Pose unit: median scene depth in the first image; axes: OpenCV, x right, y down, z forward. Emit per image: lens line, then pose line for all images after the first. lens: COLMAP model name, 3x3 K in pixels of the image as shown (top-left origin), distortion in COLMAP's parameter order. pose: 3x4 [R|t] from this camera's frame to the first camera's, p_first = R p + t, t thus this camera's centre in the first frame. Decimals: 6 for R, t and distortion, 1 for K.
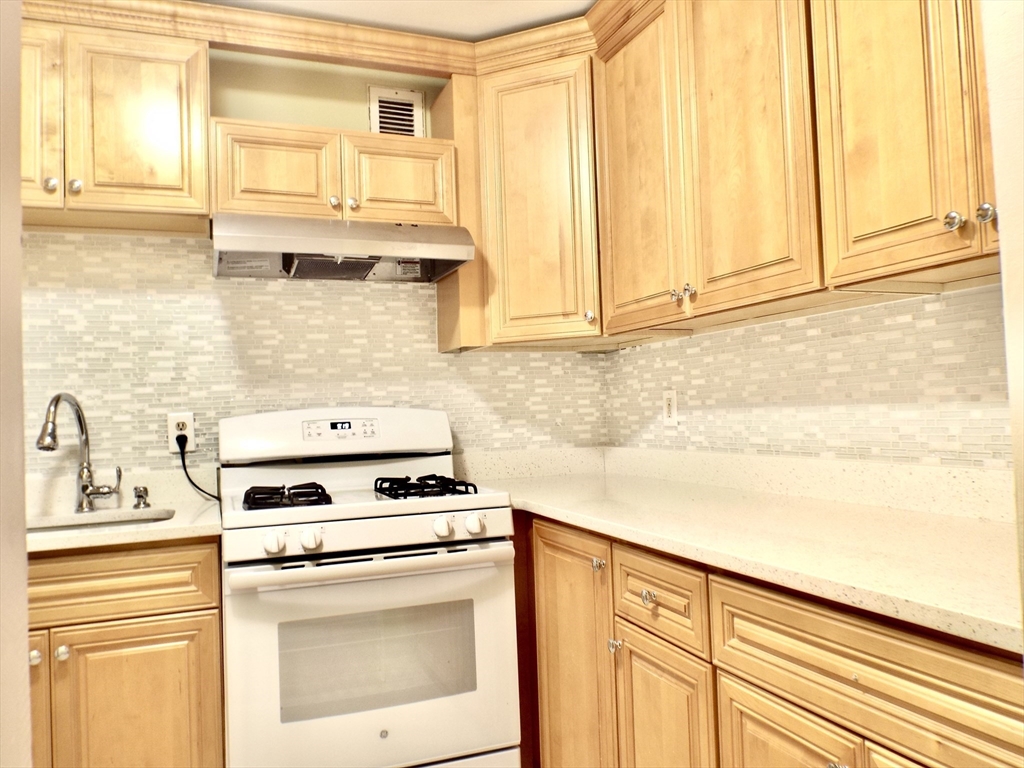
lens RADIAL K [[769.5, 0, 512.1], [0, 769.5, 383.1], [0, 0, 1]] dist [-0.008102, -0.010810]
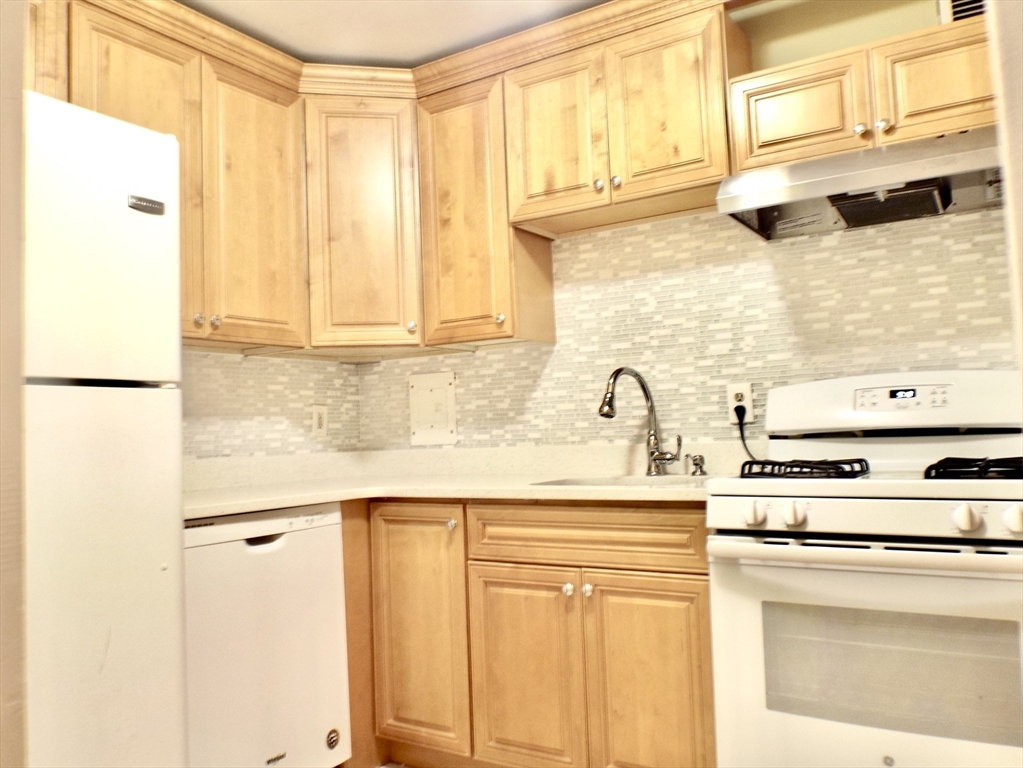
lens RADIAL K [[814.7, 0, 511.4], [0, 814.7, 382.6], [0, 0, 1]] dist [-0.009084, -0.009837]
pose [[0.590887, -0.031832, -0.806126, 0.252691], [0.042360, 0.999067, -0.008401, 0.034705], [0.805642, -0.029184, 0.591684, 0.143273]]
